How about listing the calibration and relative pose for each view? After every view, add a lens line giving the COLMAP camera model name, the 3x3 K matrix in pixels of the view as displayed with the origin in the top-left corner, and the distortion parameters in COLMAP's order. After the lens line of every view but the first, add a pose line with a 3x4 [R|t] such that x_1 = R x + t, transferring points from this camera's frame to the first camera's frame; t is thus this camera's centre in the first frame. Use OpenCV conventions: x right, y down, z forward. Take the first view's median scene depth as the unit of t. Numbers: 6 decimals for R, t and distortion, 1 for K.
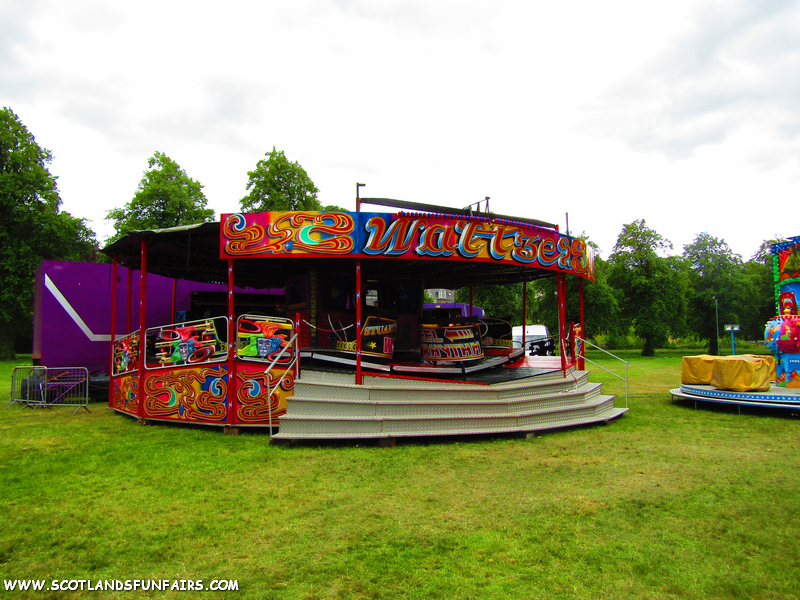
lens RADIAL K [[562.8, 0, 400.0], [0, 562.8, 300.0], [0, 0, 1]] dist [-0.002404, -0.000374]
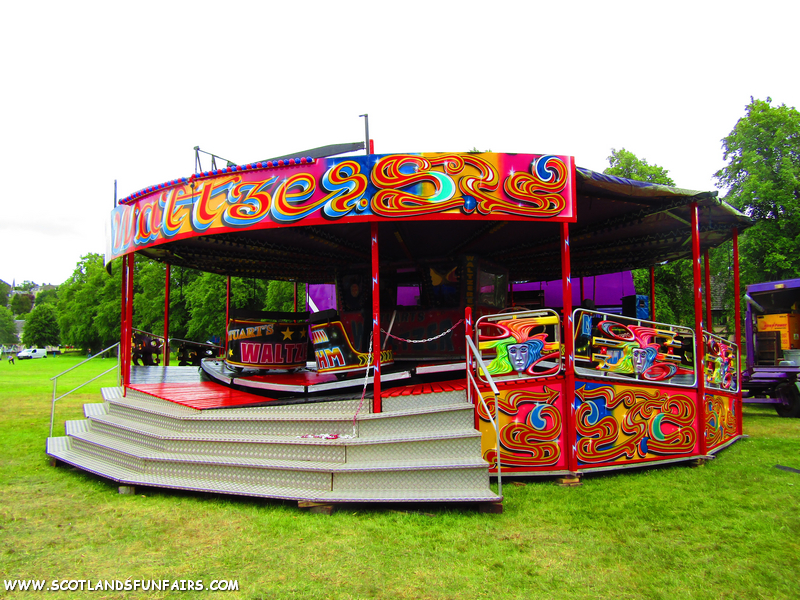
lens RADIAL K [[567.9, 0, 400.0], [0, 567.9, 300.0], [0, 0, 1]] dist [-0.000897, 0.000451]
pose [[0.514193, -0.076720, -0.854237, 0.820739], [0.070646, 0.996395, -0.046963, 0.059056], [0.854760, -0.036201, 0.517759, 0.772095]]
